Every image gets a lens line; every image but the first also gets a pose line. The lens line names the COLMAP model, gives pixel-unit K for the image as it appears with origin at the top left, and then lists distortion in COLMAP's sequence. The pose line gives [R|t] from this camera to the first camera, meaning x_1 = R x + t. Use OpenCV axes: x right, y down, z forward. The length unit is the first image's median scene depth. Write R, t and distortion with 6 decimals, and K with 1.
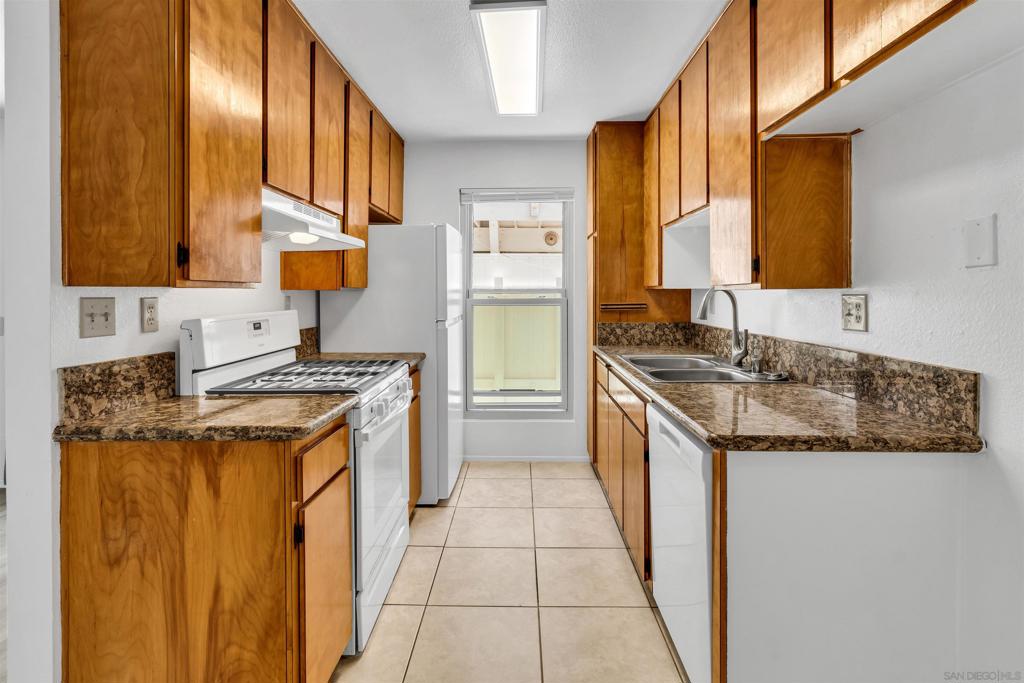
lens RADIAL K [[490.4, 0, 512.6], [0, 490.4, 299.2], [0, 0, 1]] dist [0.001873, 0.000322]
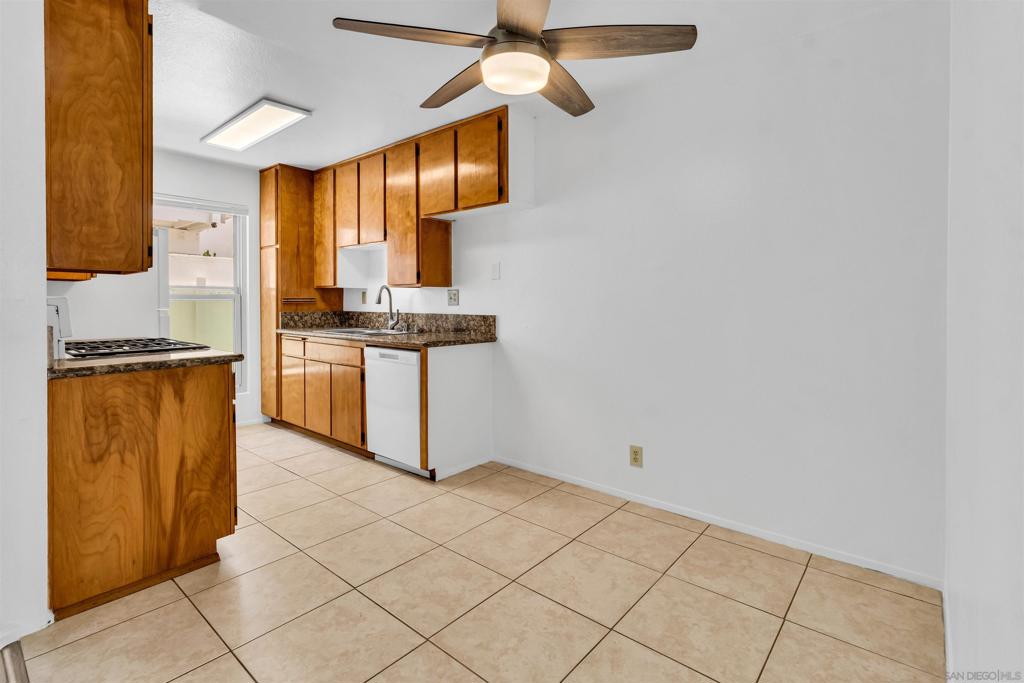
lens RADIAL K [[490.4, 0, 512.6], [0, 490.4, 299.2], [0, 0, 1]] dist [0.001873, 0.000322]
pose [[0.634225, 0.009578, 0.773089, -1.147020], [0.004551, 0.999860, -0.016121, 0.091614], [-0.773135, 0.013743, 0.634093, -0.863217]]
